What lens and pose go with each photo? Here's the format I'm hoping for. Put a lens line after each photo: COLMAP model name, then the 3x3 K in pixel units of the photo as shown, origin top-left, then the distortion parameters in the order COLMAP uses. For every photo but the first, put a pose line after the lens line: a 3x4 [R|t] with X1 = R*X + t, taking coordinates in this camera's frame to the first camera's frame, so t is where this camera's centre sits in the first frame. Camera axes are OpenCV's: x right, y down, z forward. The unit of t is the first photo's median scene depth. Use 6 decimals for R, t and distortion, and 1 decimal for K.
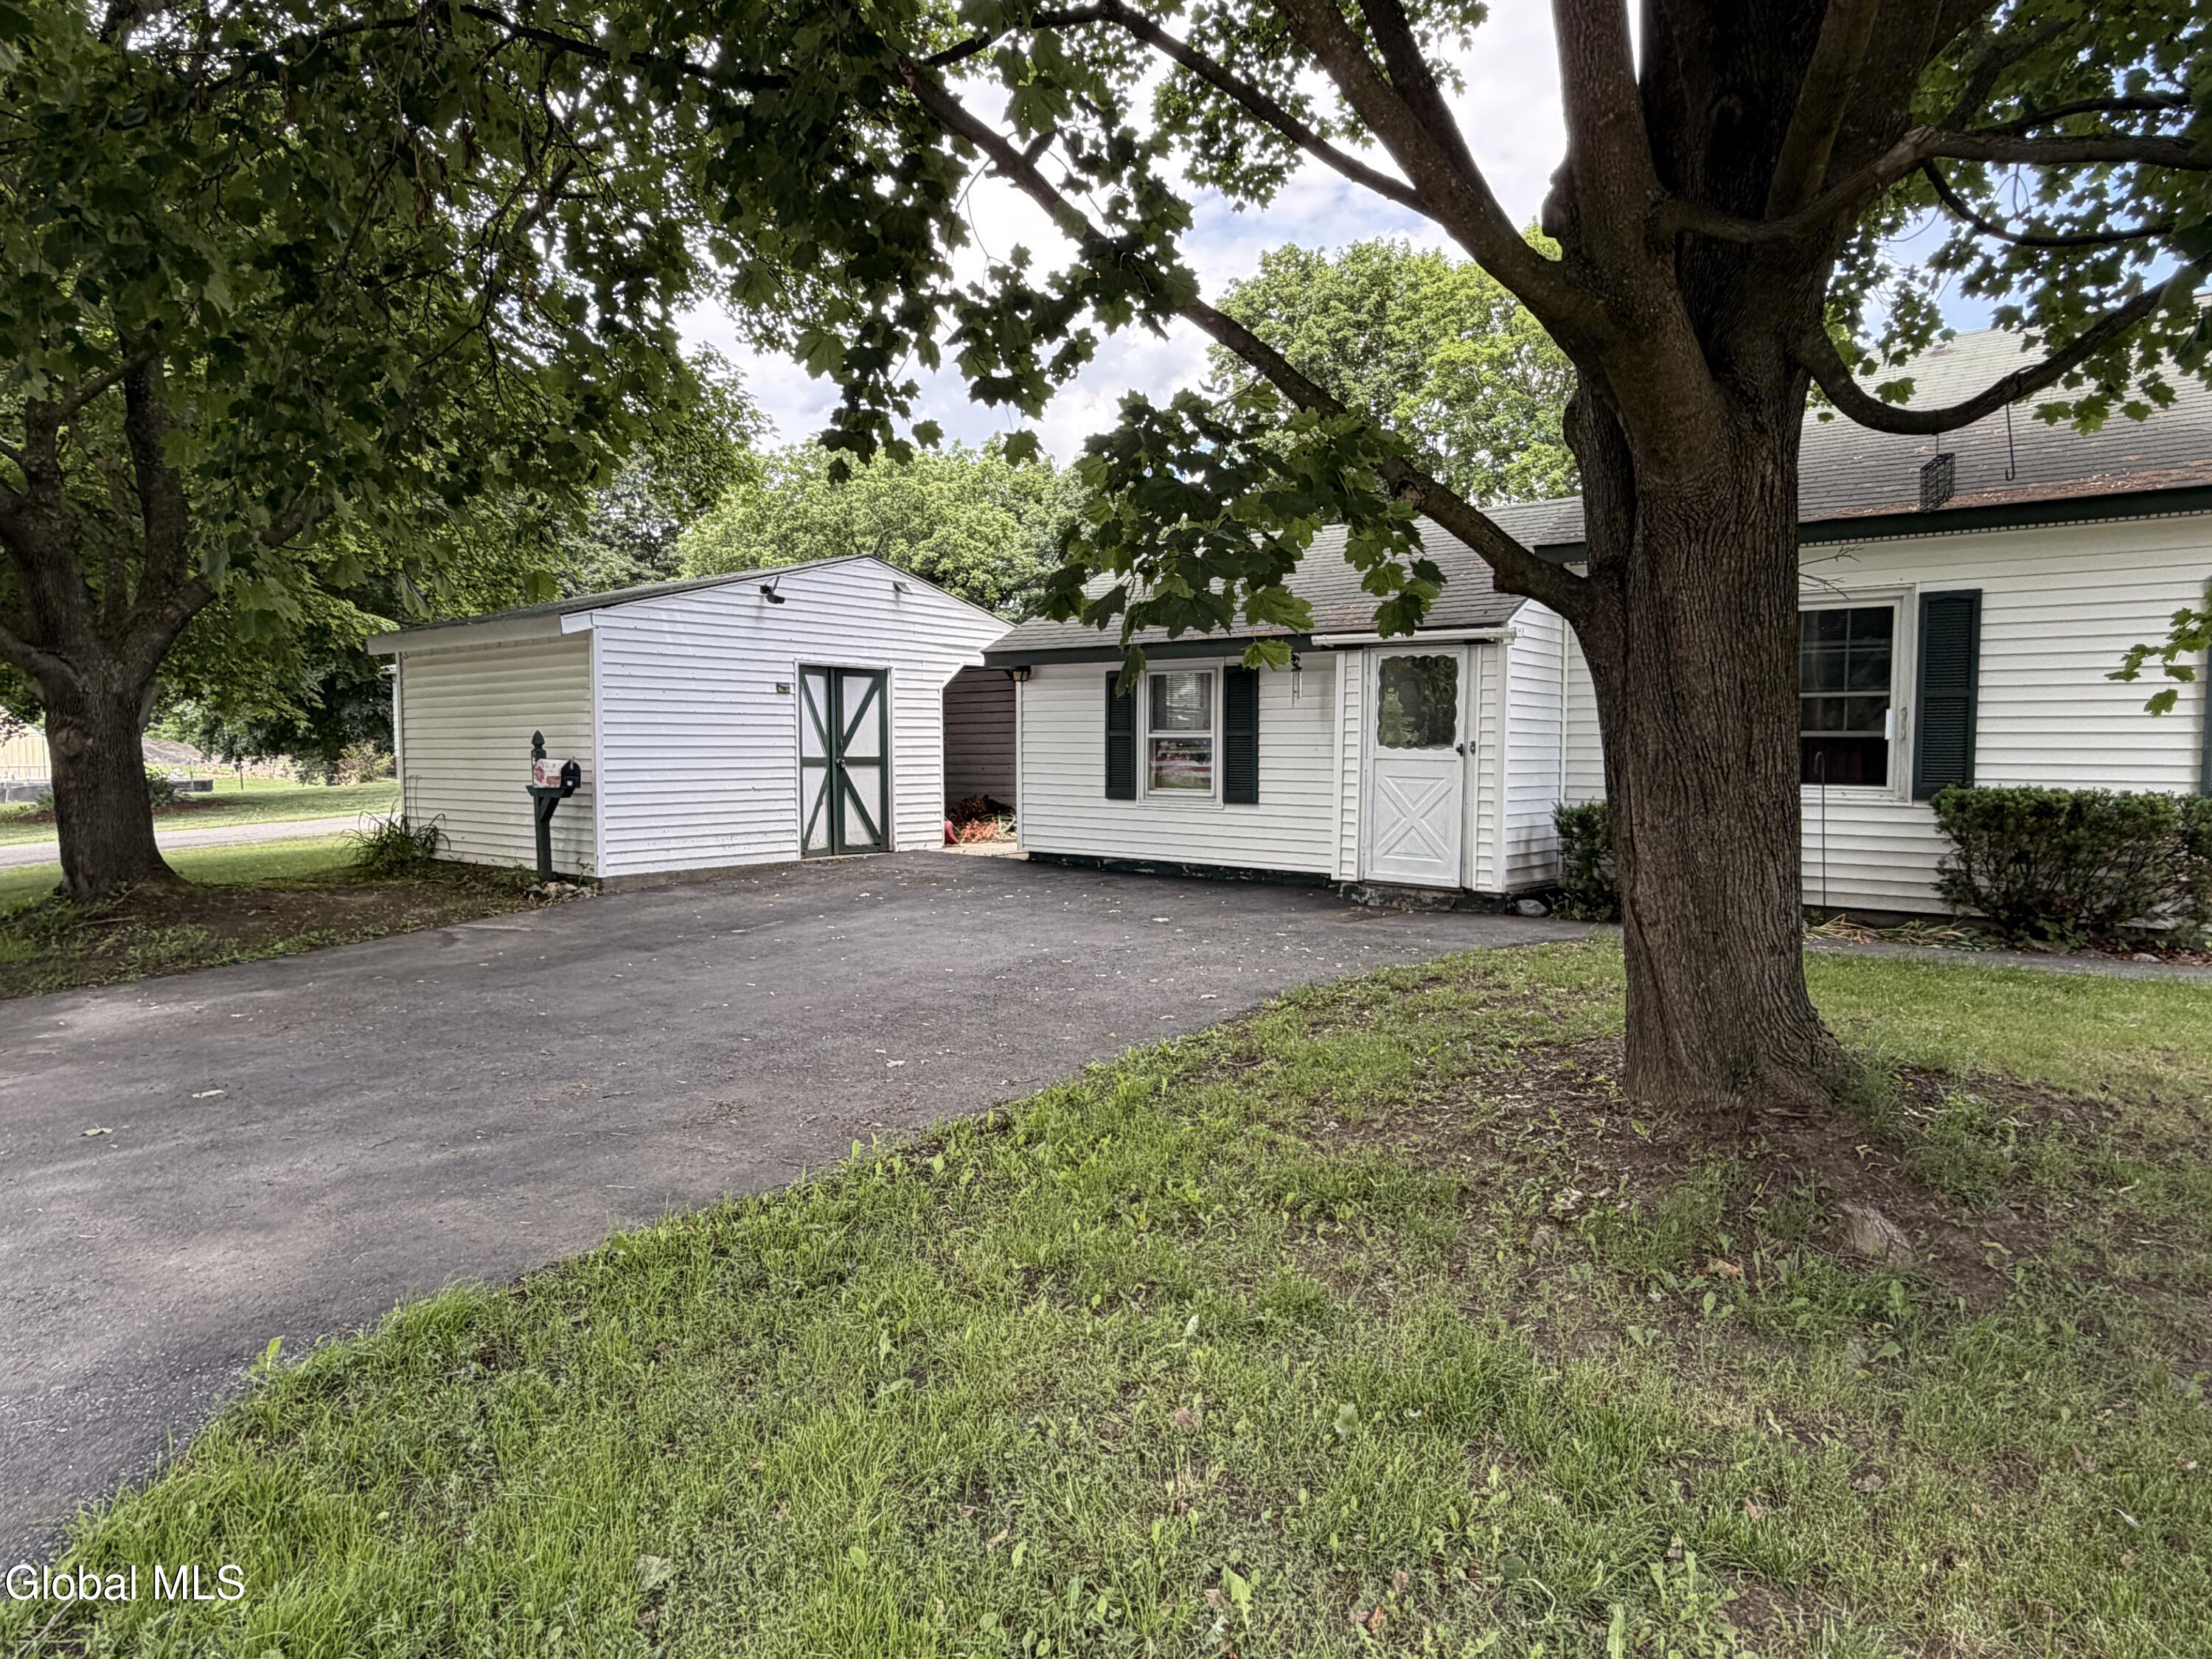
lens RADIAL K [[1299.1, 0, 1106.0], [0, 1299.1, 829.5], [0, 0, 1]] dist [-0.001728, -0.000414]
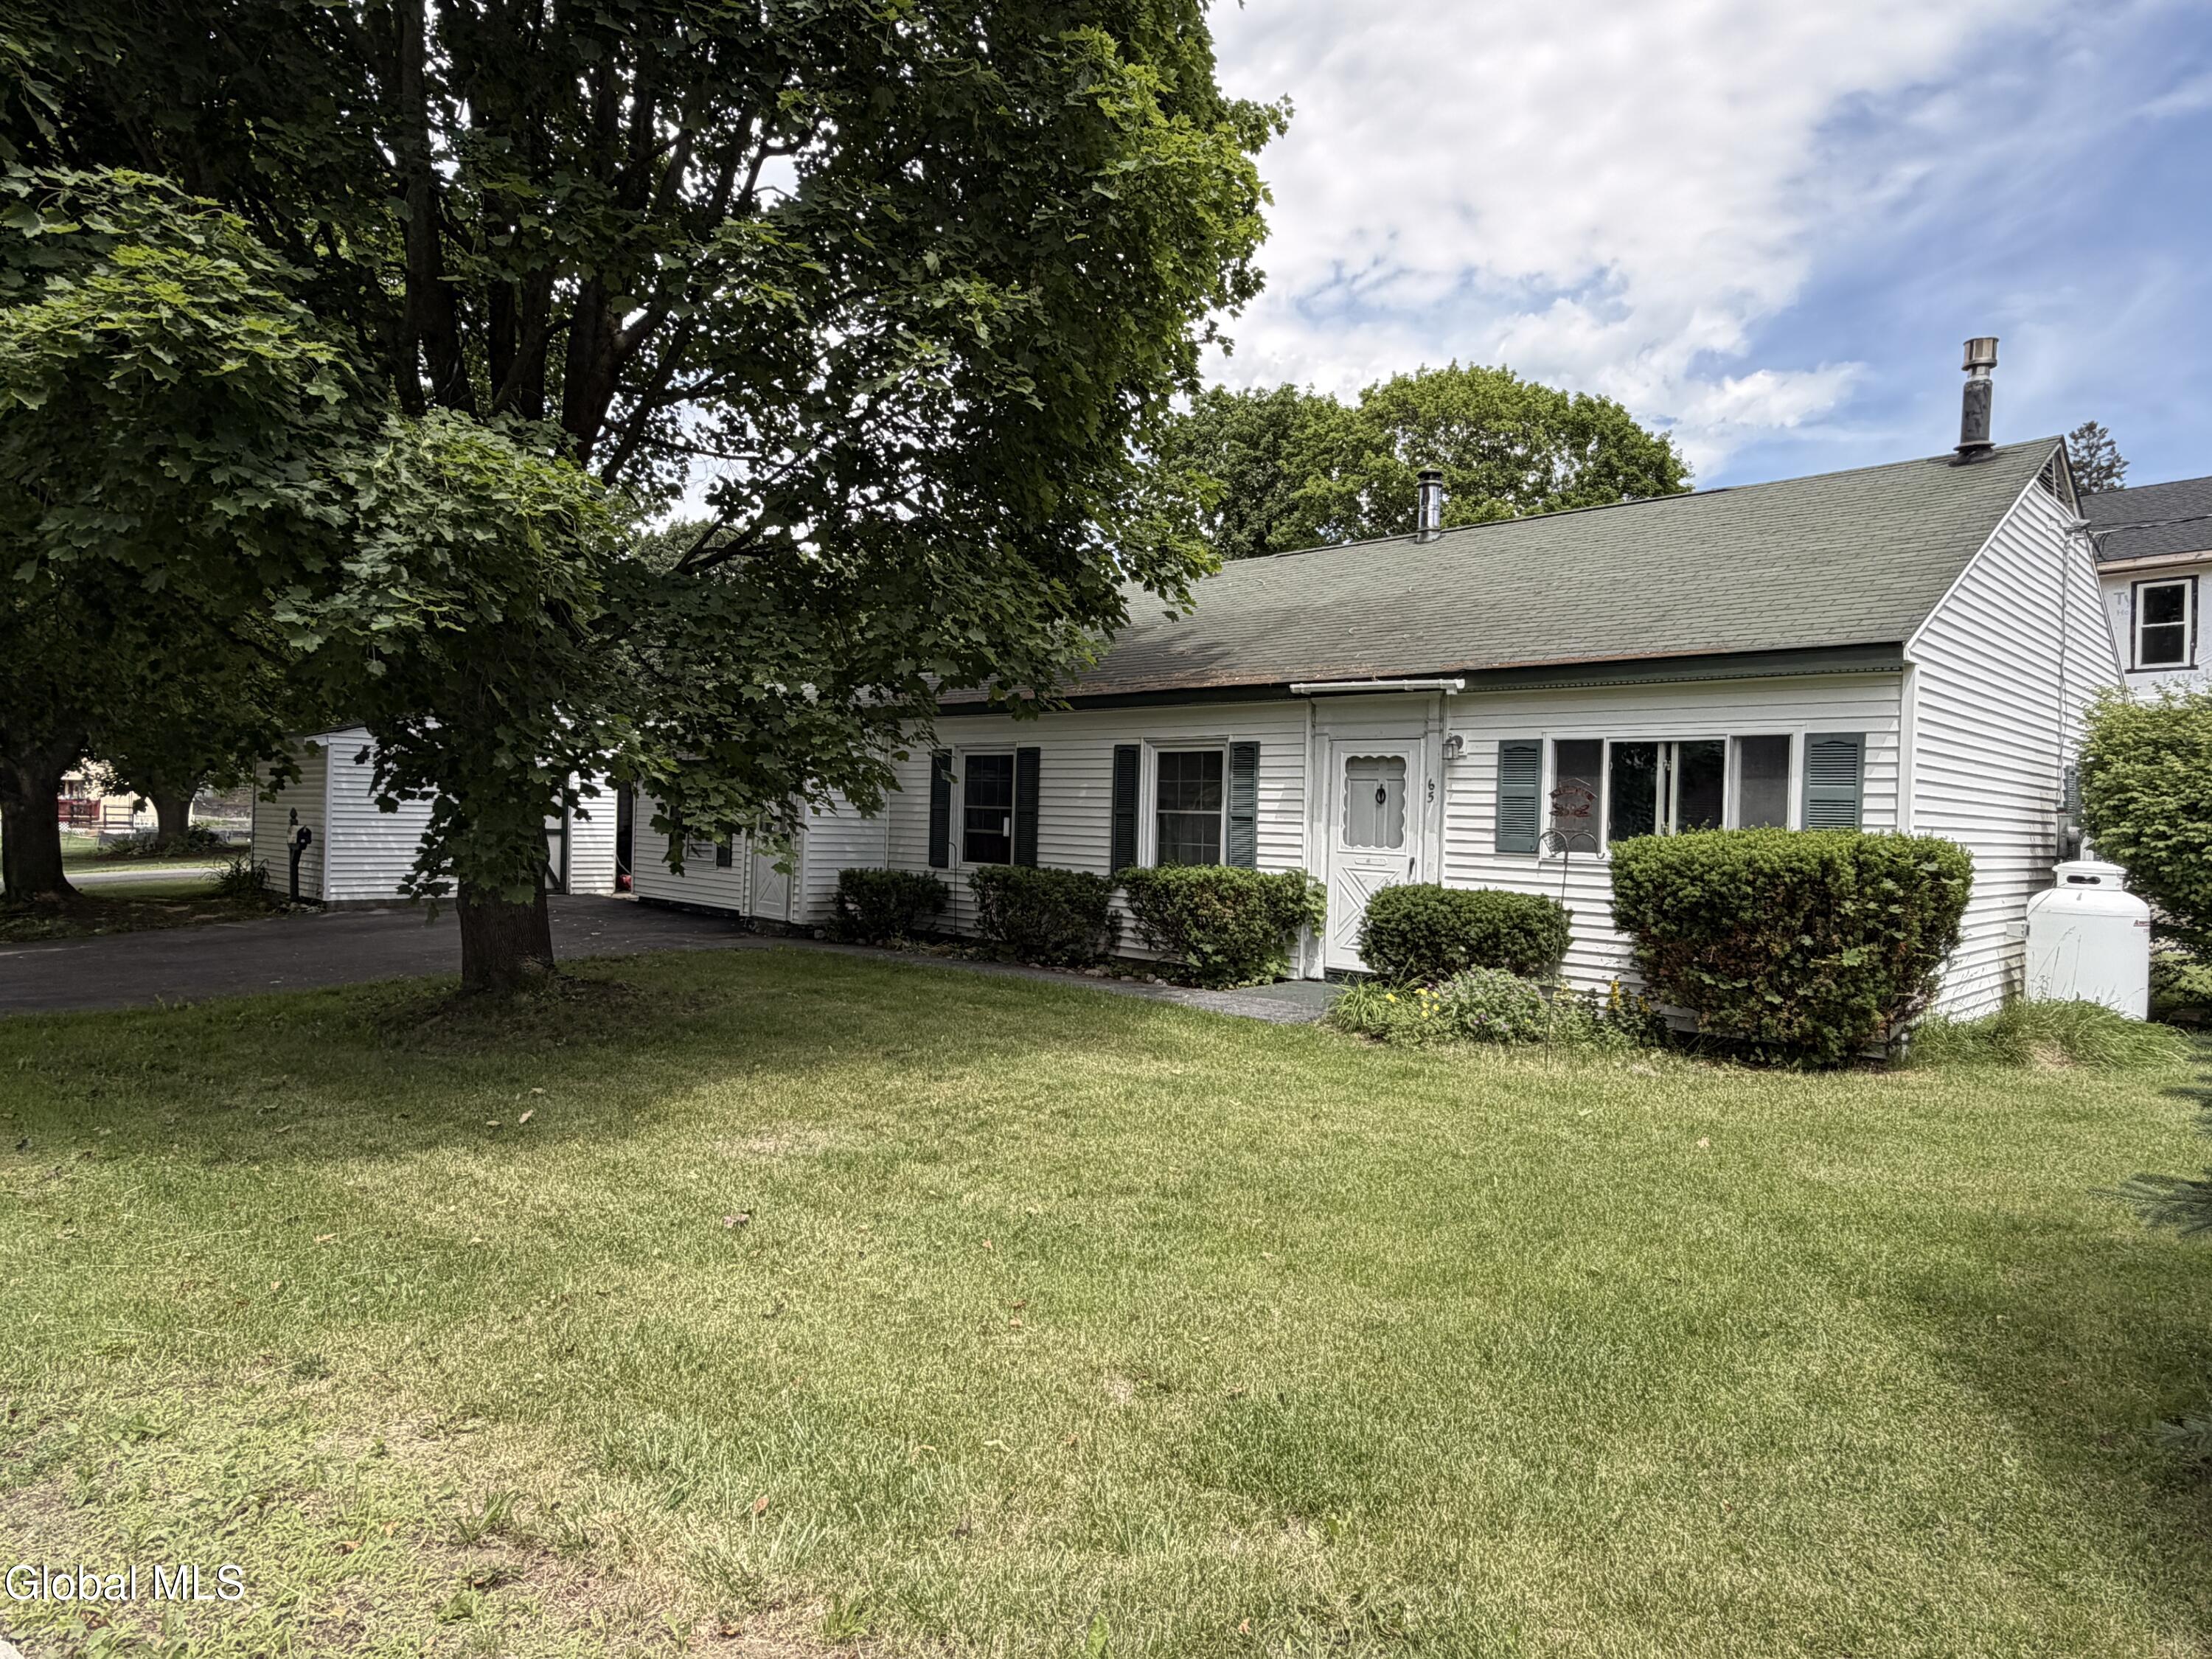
lens RADIAL K [[1299.1, 0, 1106.0], [0, 1299.1, 829.5], [0, 0, 1]] dist [-0.001728, -0.000414]
pose [[0.994720, 0.026980, -0.099013, 0.716931], [-0.032528, 0.997965, -0.054850, 0.006208], [0.097331, 0.057781, 0.993573, -0.486418]]
